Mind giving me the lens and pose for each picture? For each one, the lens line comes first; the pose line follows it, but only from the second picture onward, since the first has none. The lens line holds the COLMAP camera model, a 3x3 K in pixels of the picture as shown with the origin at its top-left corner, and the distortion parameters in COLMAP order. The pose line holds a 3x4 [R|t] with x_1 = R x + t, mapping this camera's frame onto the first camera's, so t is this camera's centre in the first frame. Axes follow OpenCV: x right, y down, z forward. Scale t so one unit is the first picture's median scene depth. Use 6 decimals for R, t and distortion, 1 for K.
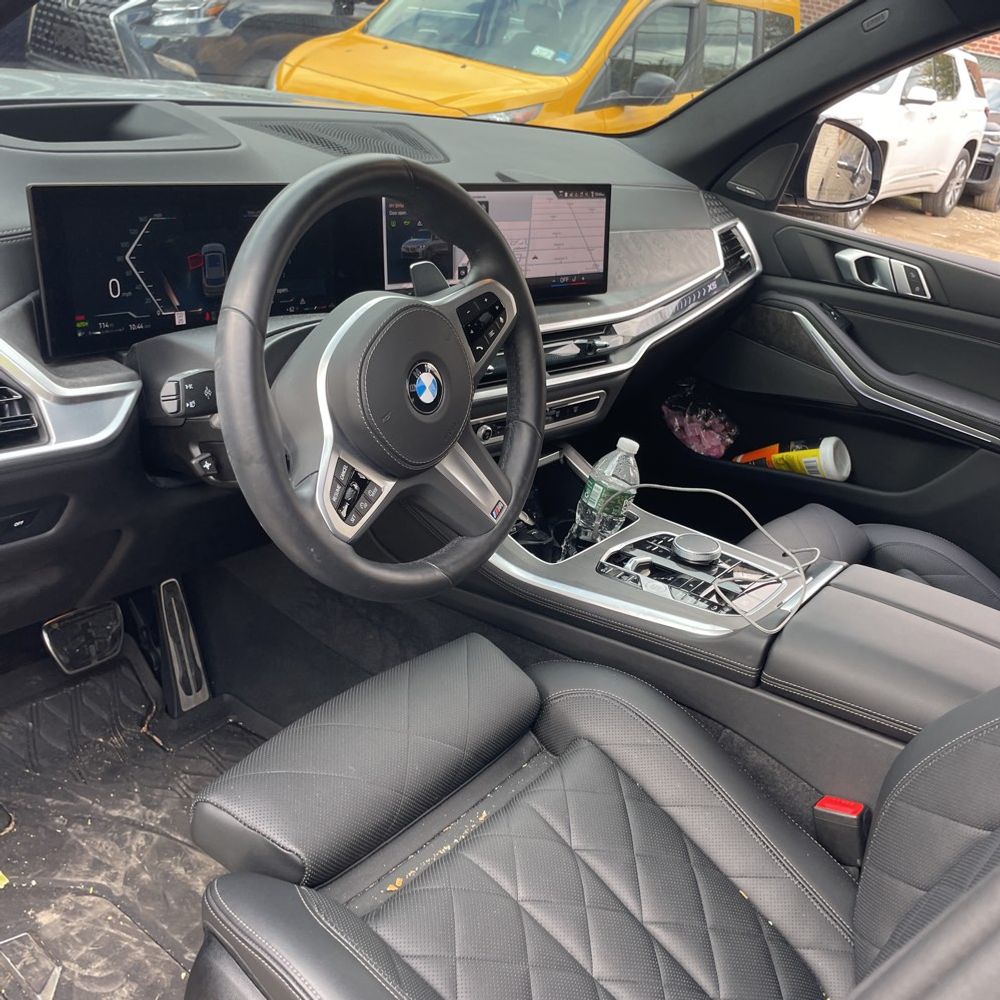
lens RADIAL K [[994.4, 0, 510.4], [0, 994.4, 482.7], [0, 0, 1]] dist [0.080714, -0.110376]
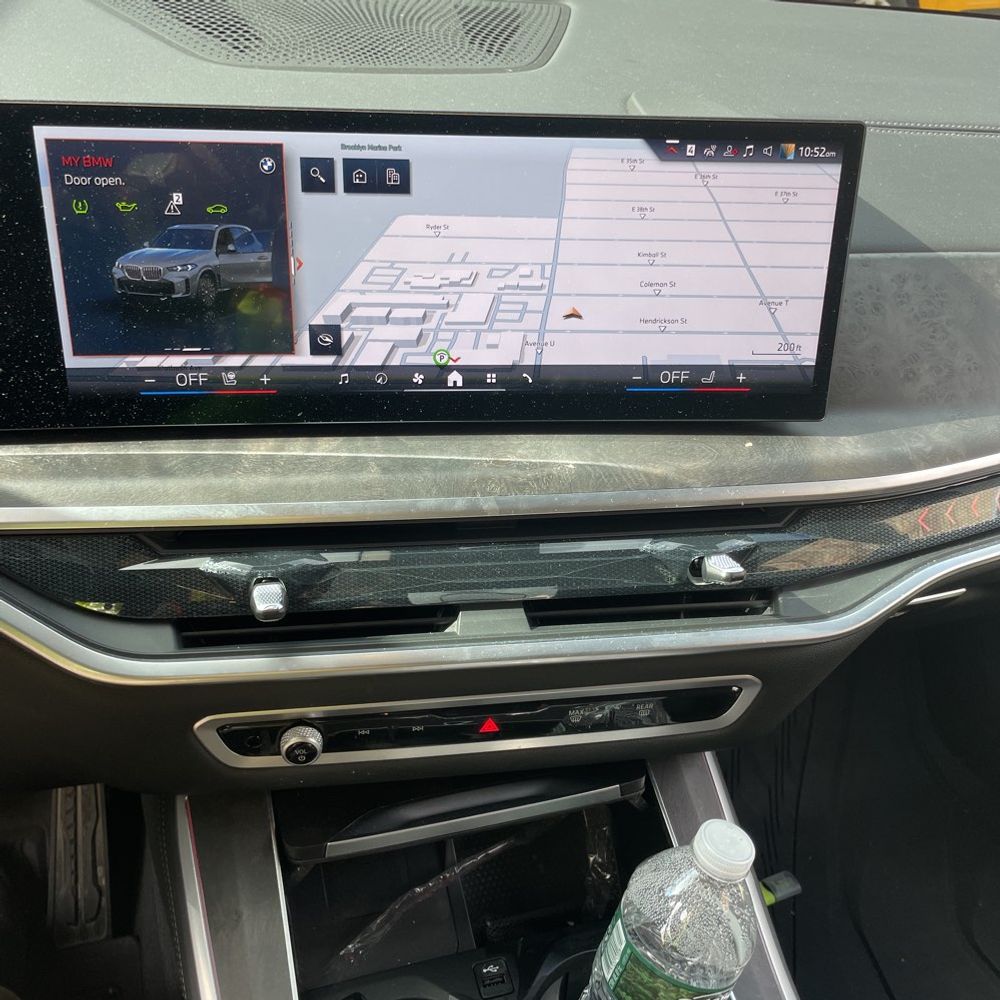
lens RADIAL K [[994.4, 0, 510.4], [0, 994.4, 482.7], [0, 0, 1]] dist [0.080714, -0.110376]
pose [[0.814801, 0.198600, -0.544662, 0.220749], [-0.183631, 0.979531, 0.082458, -0.185786], [0.549890, 0.032830, 0.834592, 0.657253]]
